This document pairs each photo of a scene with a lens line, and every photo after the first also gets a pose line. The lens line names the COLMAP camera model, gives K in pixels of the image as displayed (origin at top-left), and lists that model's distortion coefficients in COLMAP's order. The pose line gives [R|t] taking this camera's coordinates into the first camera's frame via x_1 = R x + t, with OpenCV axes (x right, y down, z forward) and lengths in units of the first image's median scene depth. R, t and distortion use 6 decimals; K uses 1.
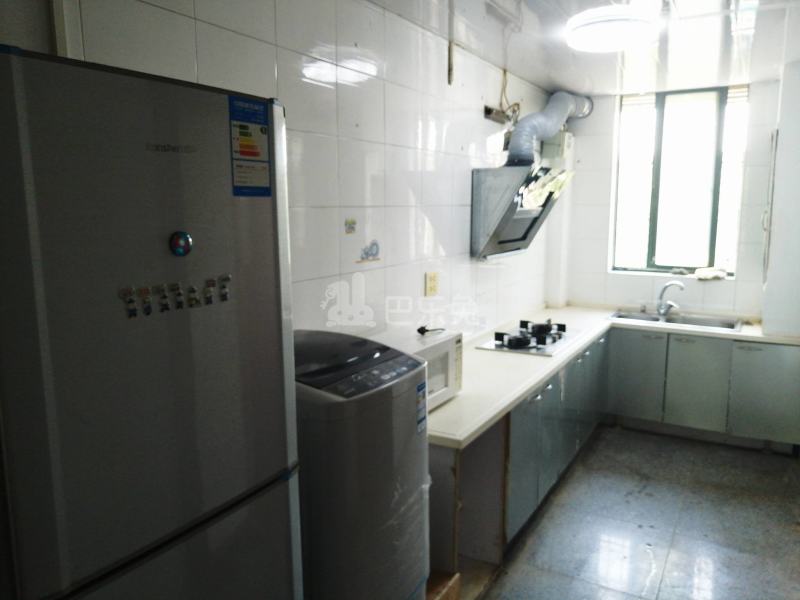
lens RADIAL K [[660.0, 0, 400.0], [0, 660.0, 300.0], [0, 0, 1]] dist [0.006253, 0.004349]
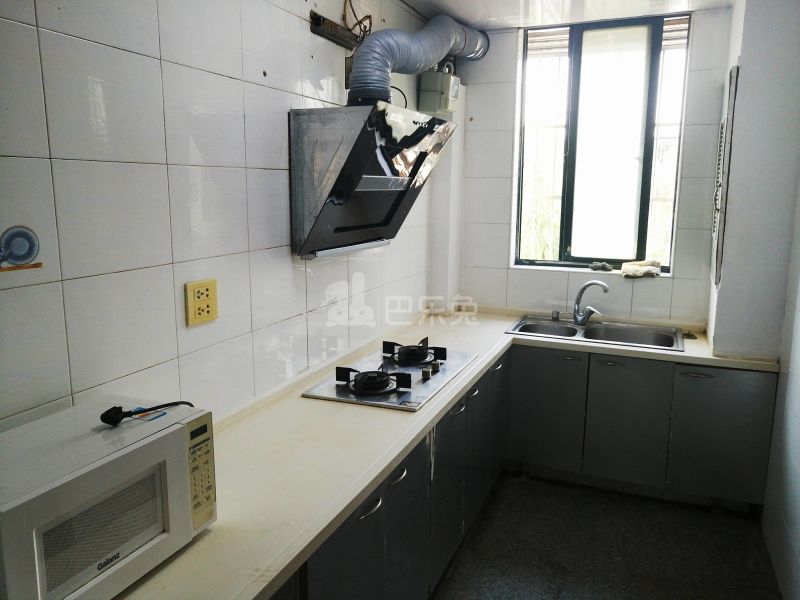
lens RADIAL K [[660.0, 0, 400.0], [0, 660.0, 300.0], [0, 0, 1]] dist [0.006253, 0.004349]
pose [[0.992413, -0.015578, 0.121958, 0.111974], [0.012438, 0.999572, 0.026464, -0.029712], [-0.122318, -0.024746, 0.992182, 0.305521]]
